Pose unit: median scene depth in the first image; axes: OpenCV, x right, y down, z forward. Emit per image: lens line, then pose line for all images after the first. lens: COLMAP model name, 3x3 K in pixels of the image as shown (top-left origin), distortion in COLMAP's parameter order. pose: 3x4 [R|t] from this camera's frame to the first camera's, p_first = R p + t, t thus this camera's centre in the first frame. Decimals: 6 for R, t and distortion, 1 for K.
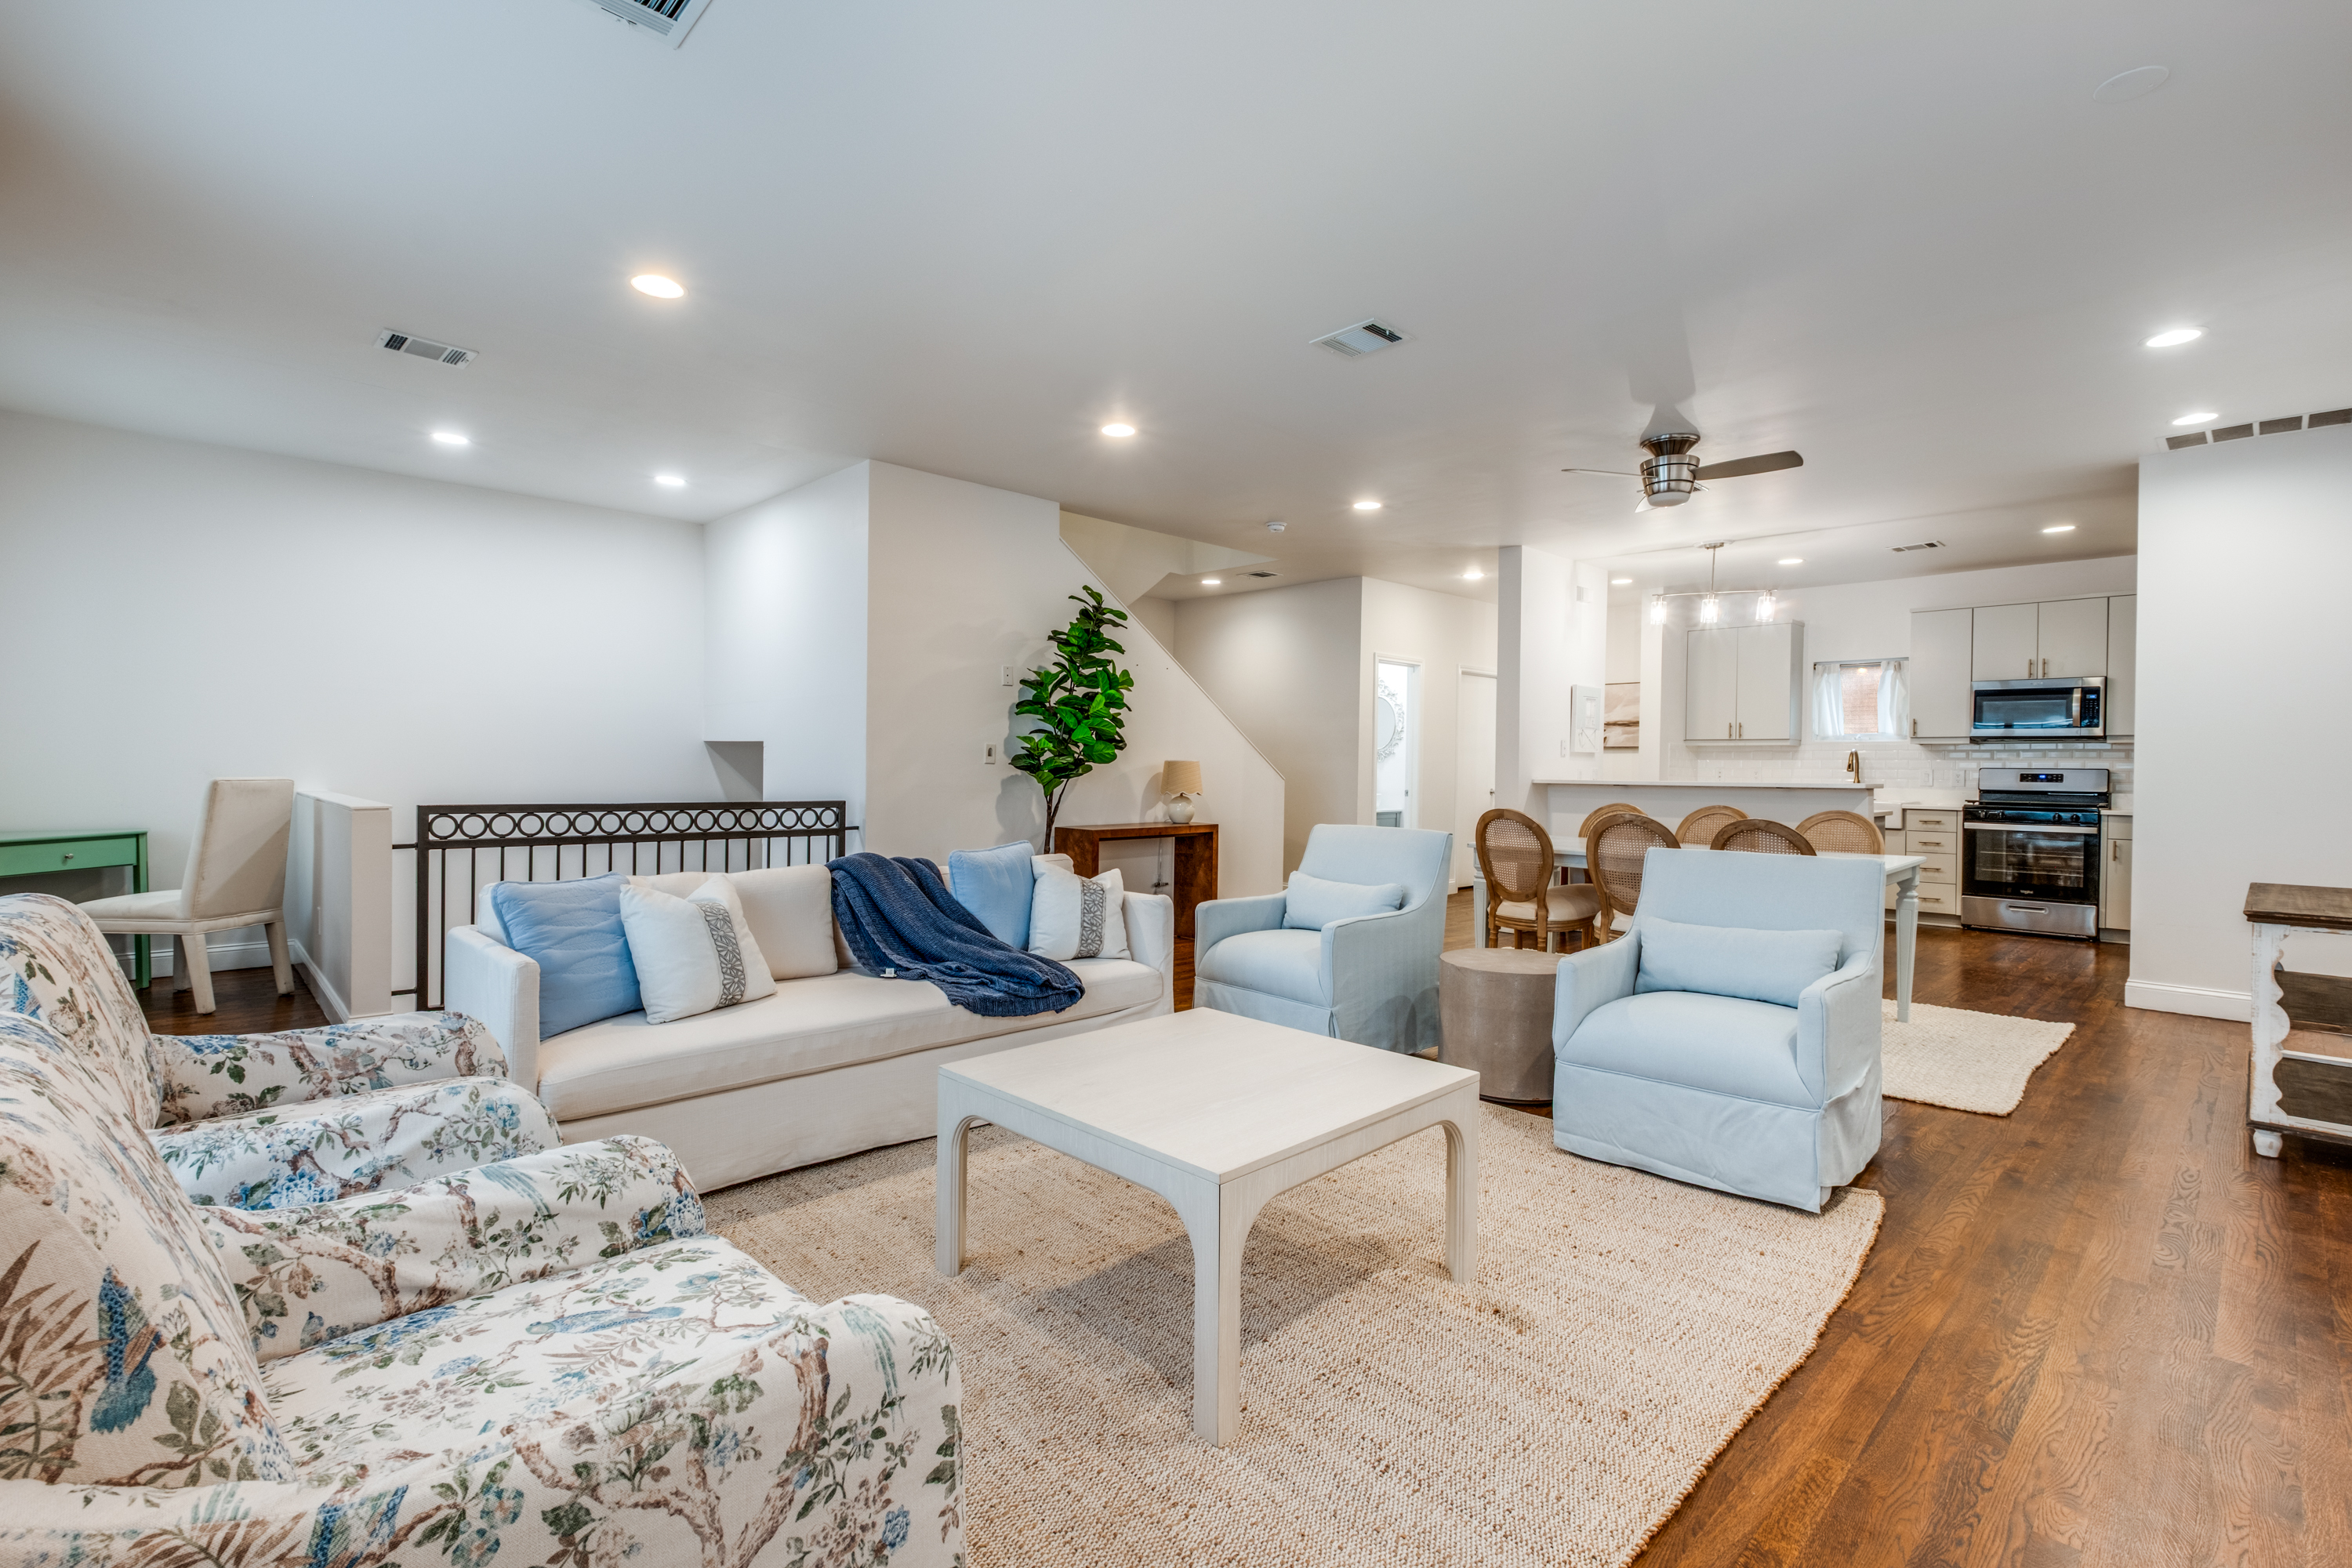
lens RADIAL K [[1048.2, 0, 1189.4], [0, 1048.2, 780.7], [0, 0, 1]] dist [0.012831, -0.000691]
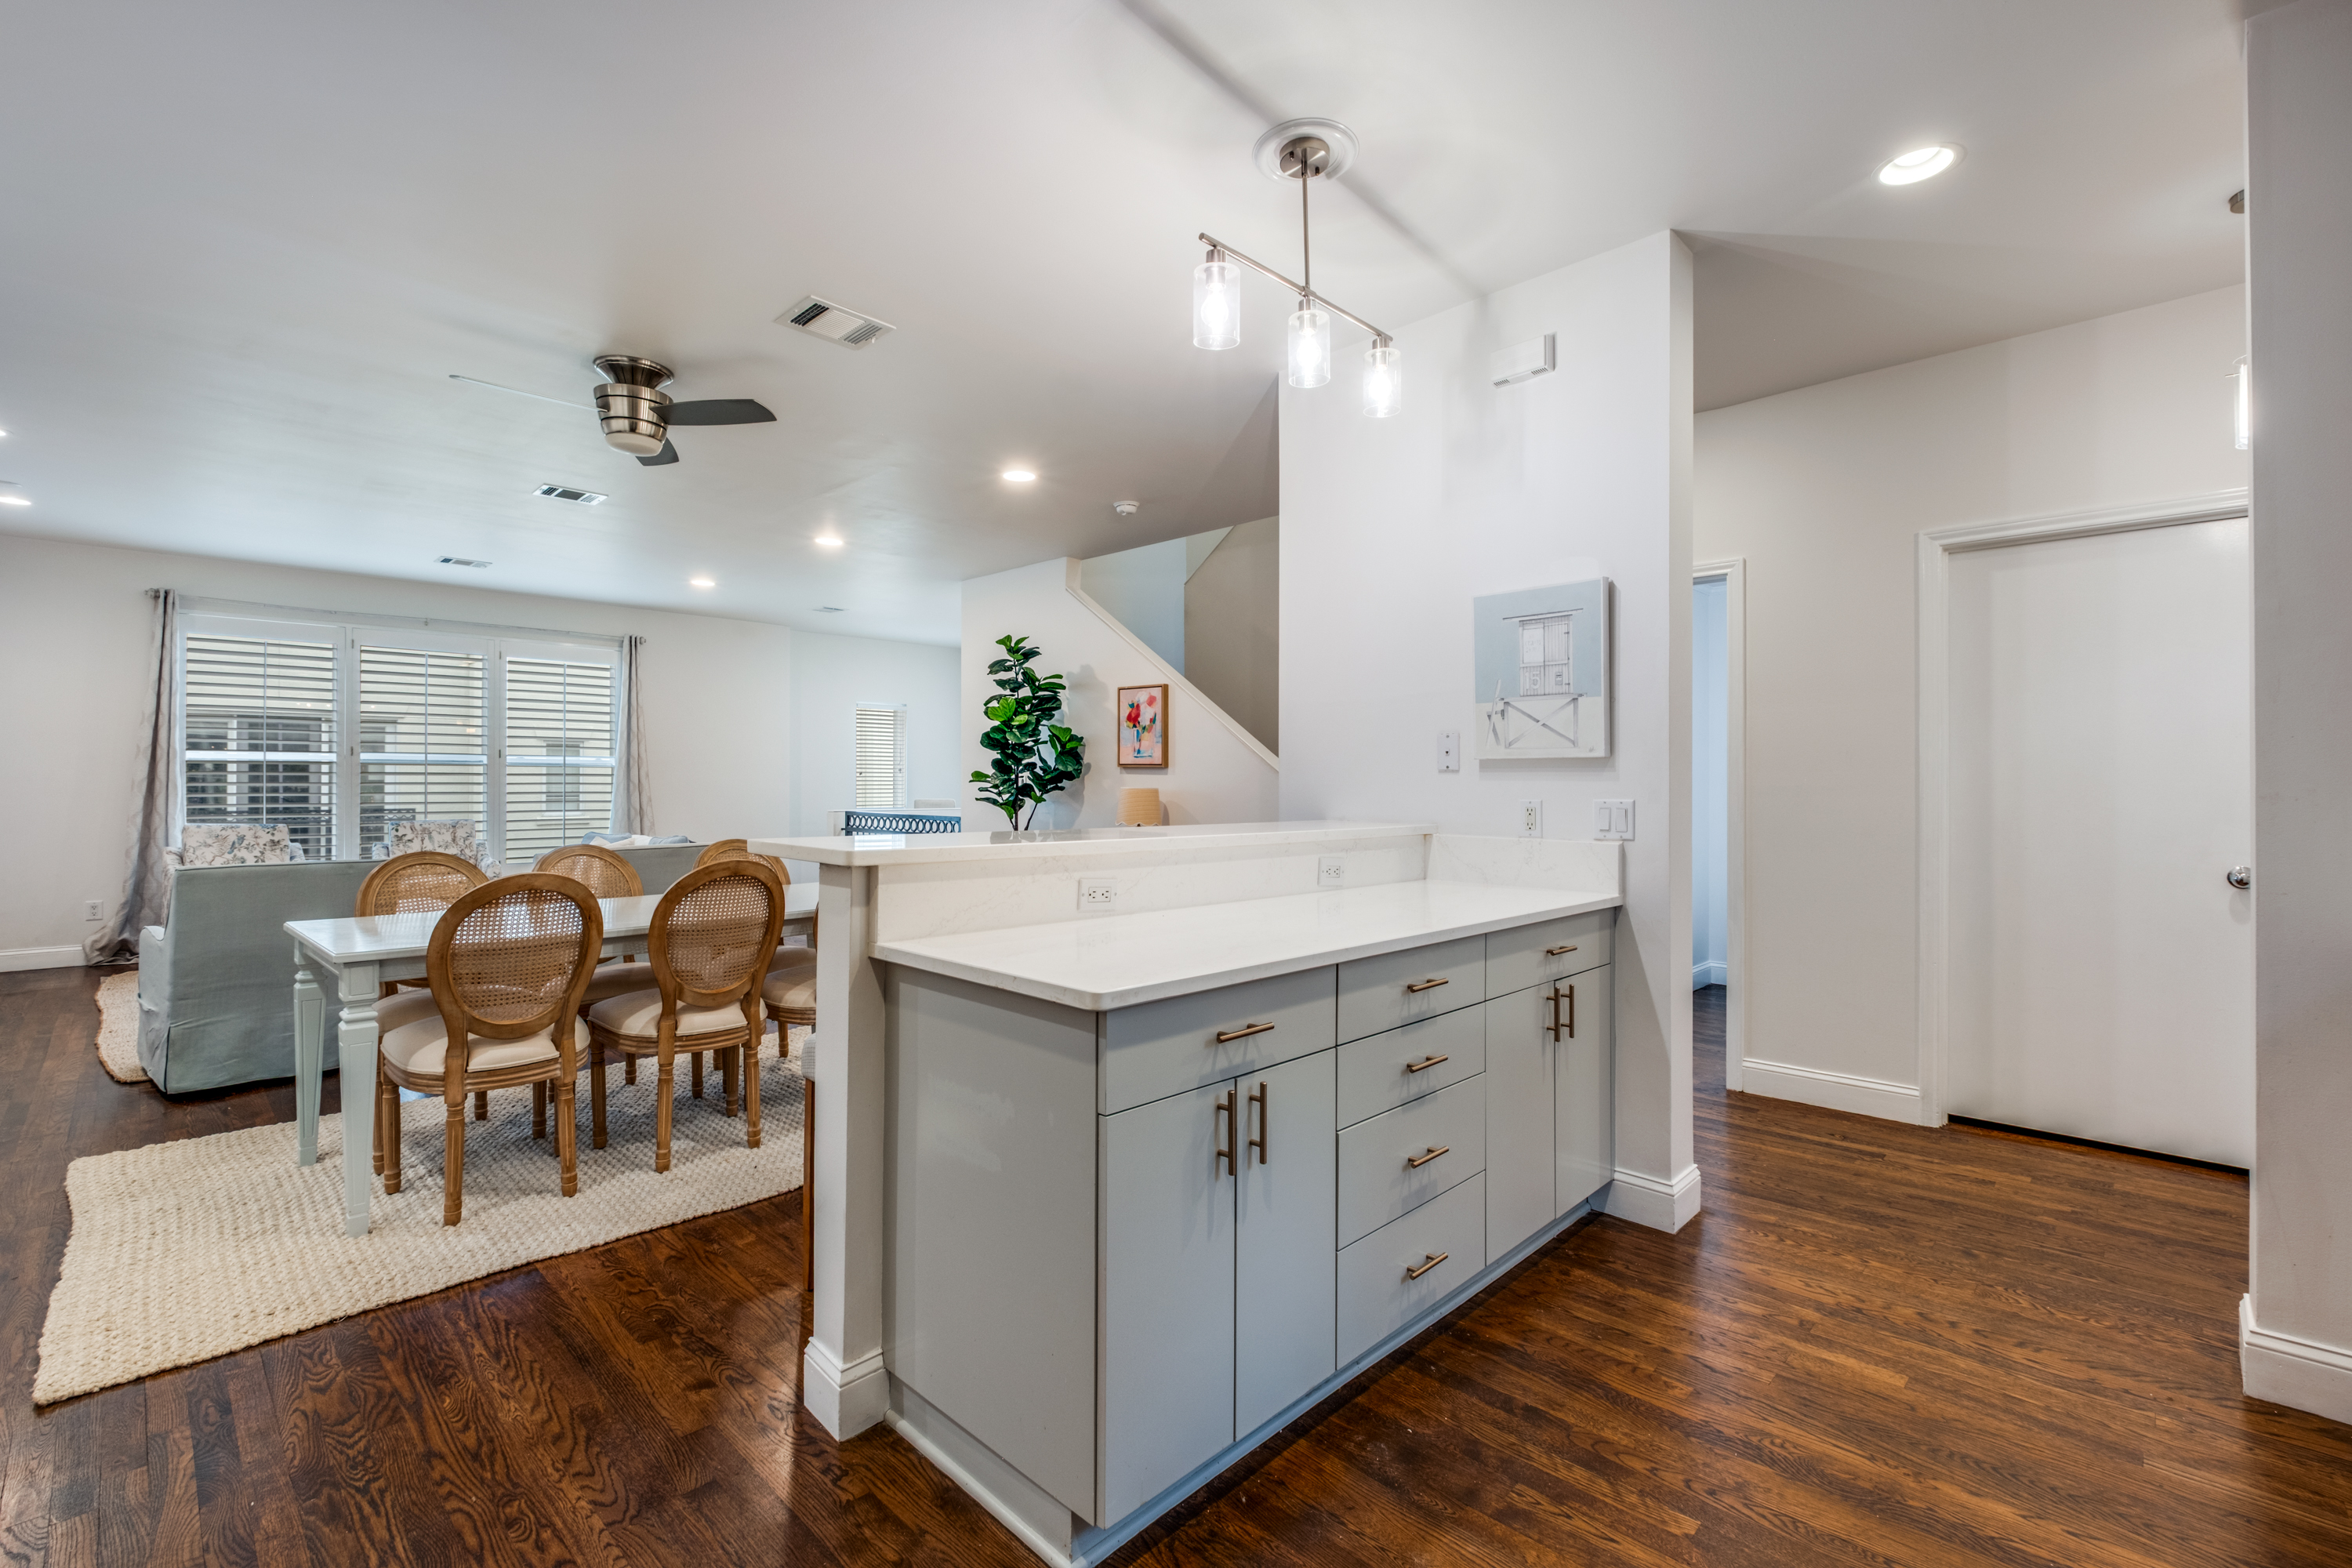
lens RADIAL K [[1048.2, 0, 1189.4], [0, 1048.2, 780.7], [0, 0, 1]] dist [0.012831, -0.000691]
pose [[0.024855, -0.019406, -0.999503, 0.794158], [-0.019598, 0.999610, -0.019895, -0.009000], [0.999499, 0.020083, 0.024465, 0.899206]]
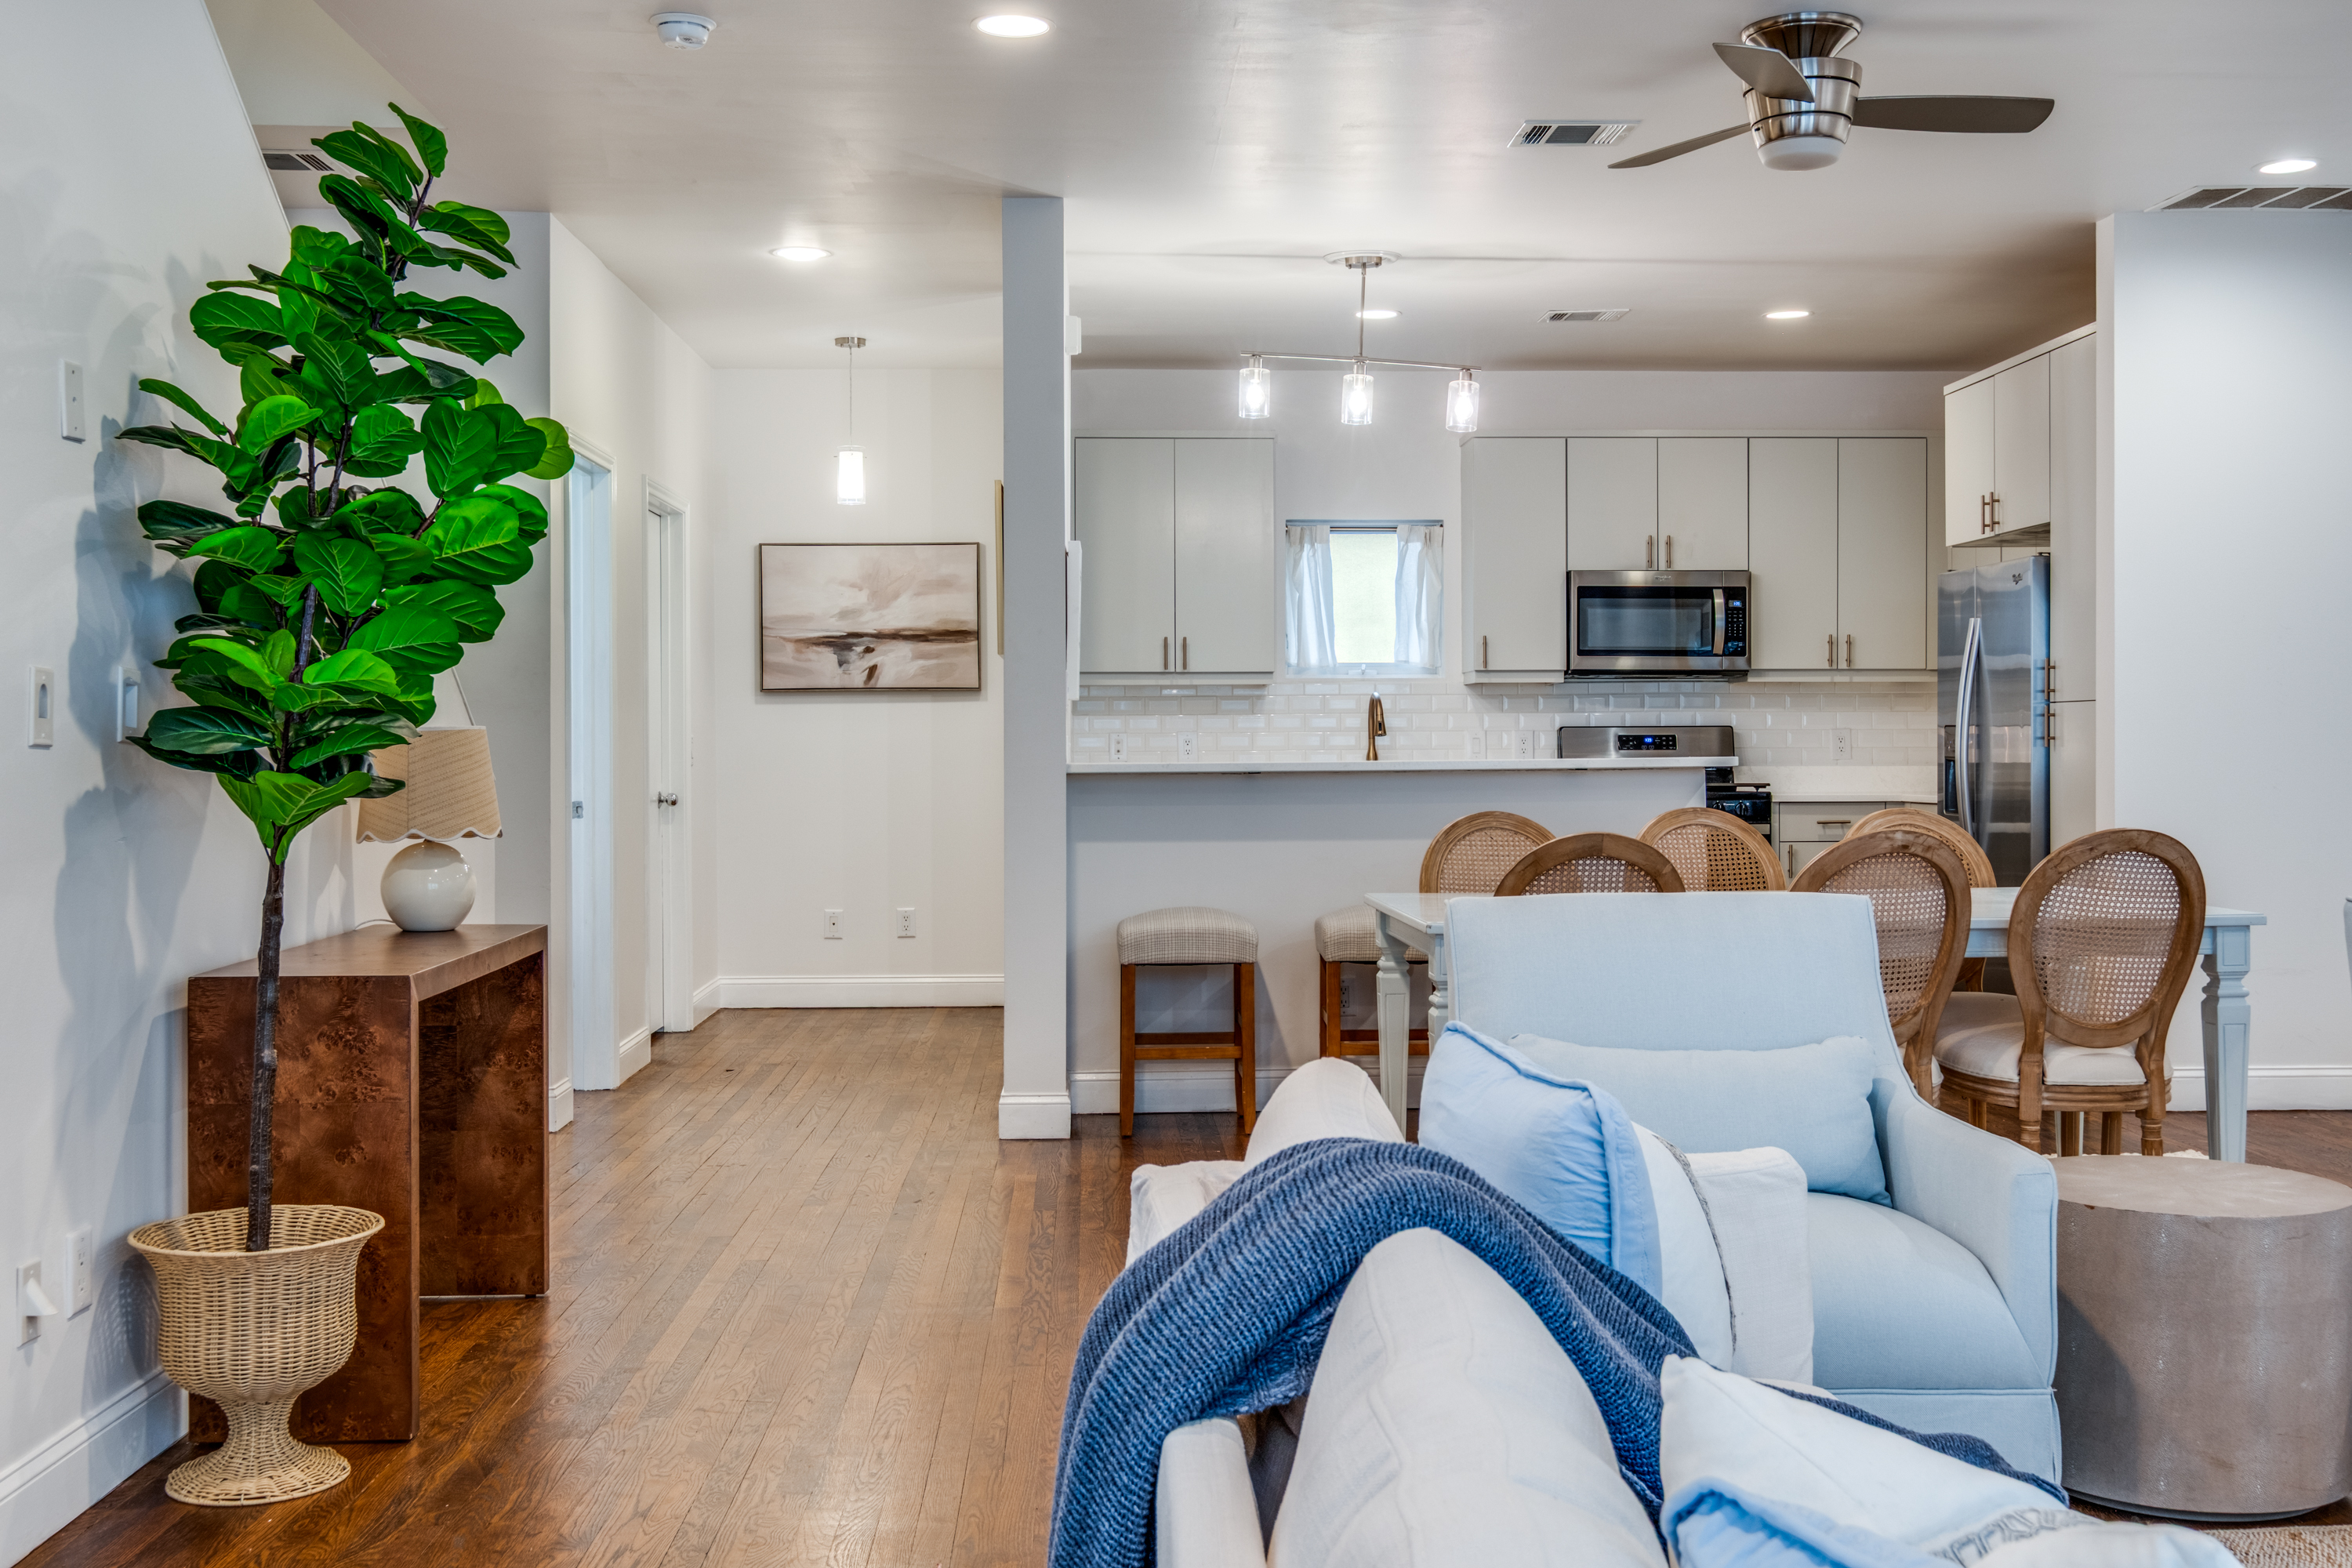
lens RADIAL K [[2384.9, 0, 1171.8], [0, 2384.9, 756.2], [0, 0, 1]] dist [0.025942, -0.010281]
pose [[0.670939, -0.019753, 0.741249, -0.340042], [0.023748, 0.999705, 0.005145, -0.008043], [-0.741132, 0.014151, 0.671210, 0.324530]]
